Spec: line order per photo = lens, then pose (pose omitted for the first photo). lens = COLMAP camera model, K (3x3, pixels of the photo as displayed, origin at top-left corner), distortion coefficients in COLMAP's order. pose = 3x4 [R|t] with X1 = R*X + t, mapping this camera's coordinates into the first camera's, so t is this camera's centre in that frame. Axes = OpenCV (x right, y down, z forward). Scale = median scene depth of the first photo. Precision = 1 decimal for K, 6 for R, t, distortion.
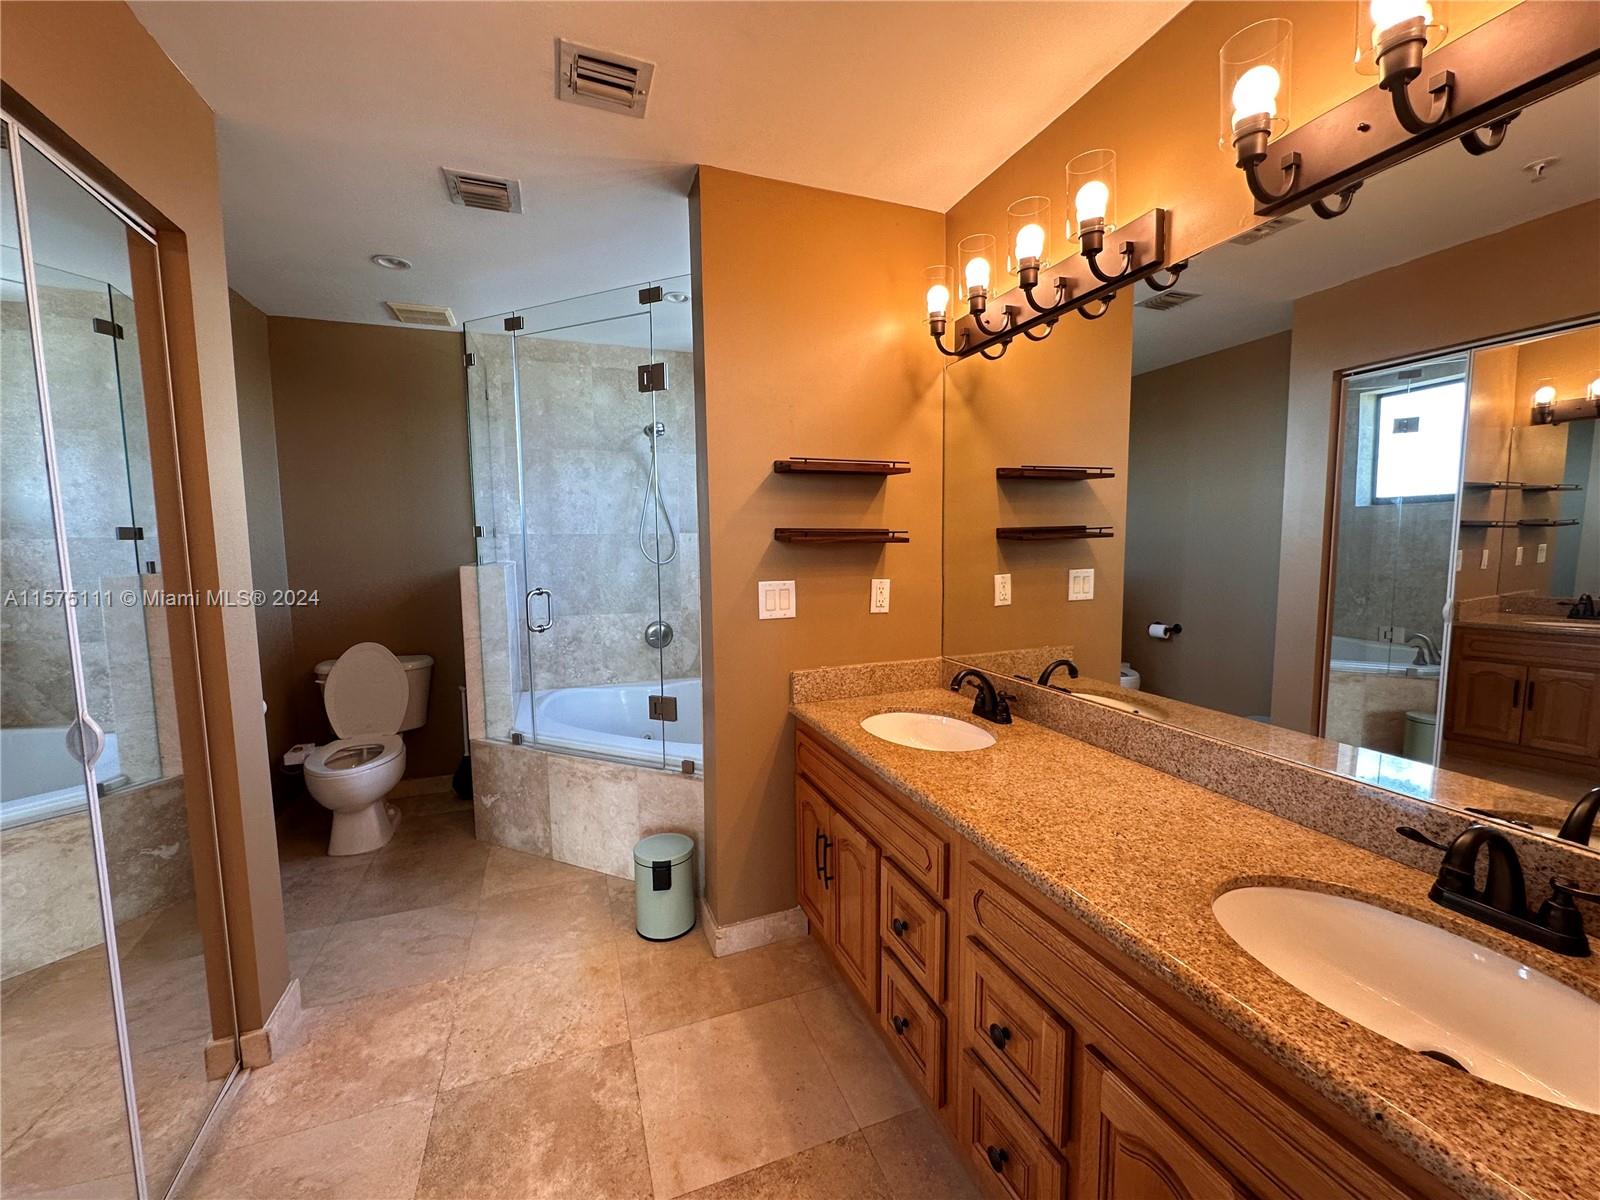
lens RADIAL K [[641.5, 0, 796.6], [0, 641.5, 601.5], [0, 0, 1]] dist [-0.007592, 0.001847]
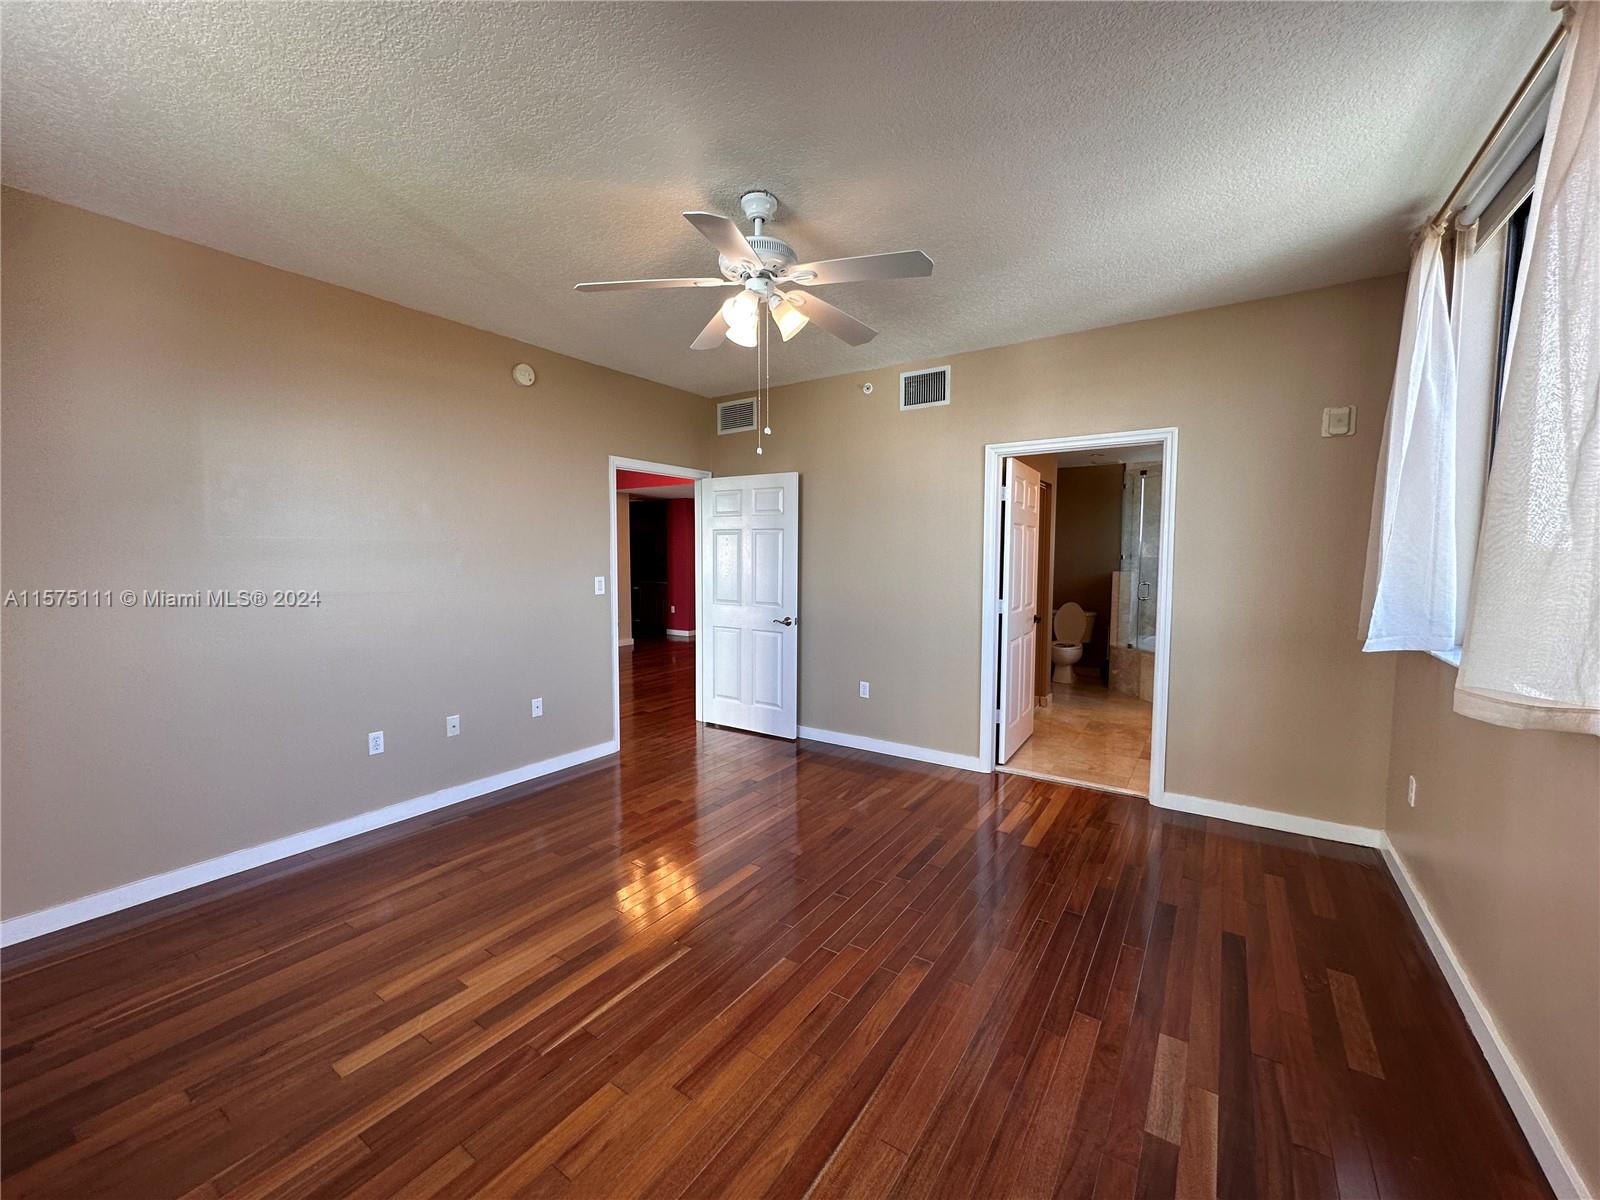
lens RADIAL K [[641.5, 0, 788.9], [0, 641.5, 599.7], [0, 0, 1]] dist [-0.007592, 0.001847]
pose [[0.575946, 0.072458, -0.814270, 0.715913], [-0.080842, 0.996230, 0.031469, 0.070283], [0.813481, 0.047703, 0.579632, -1.334410]]
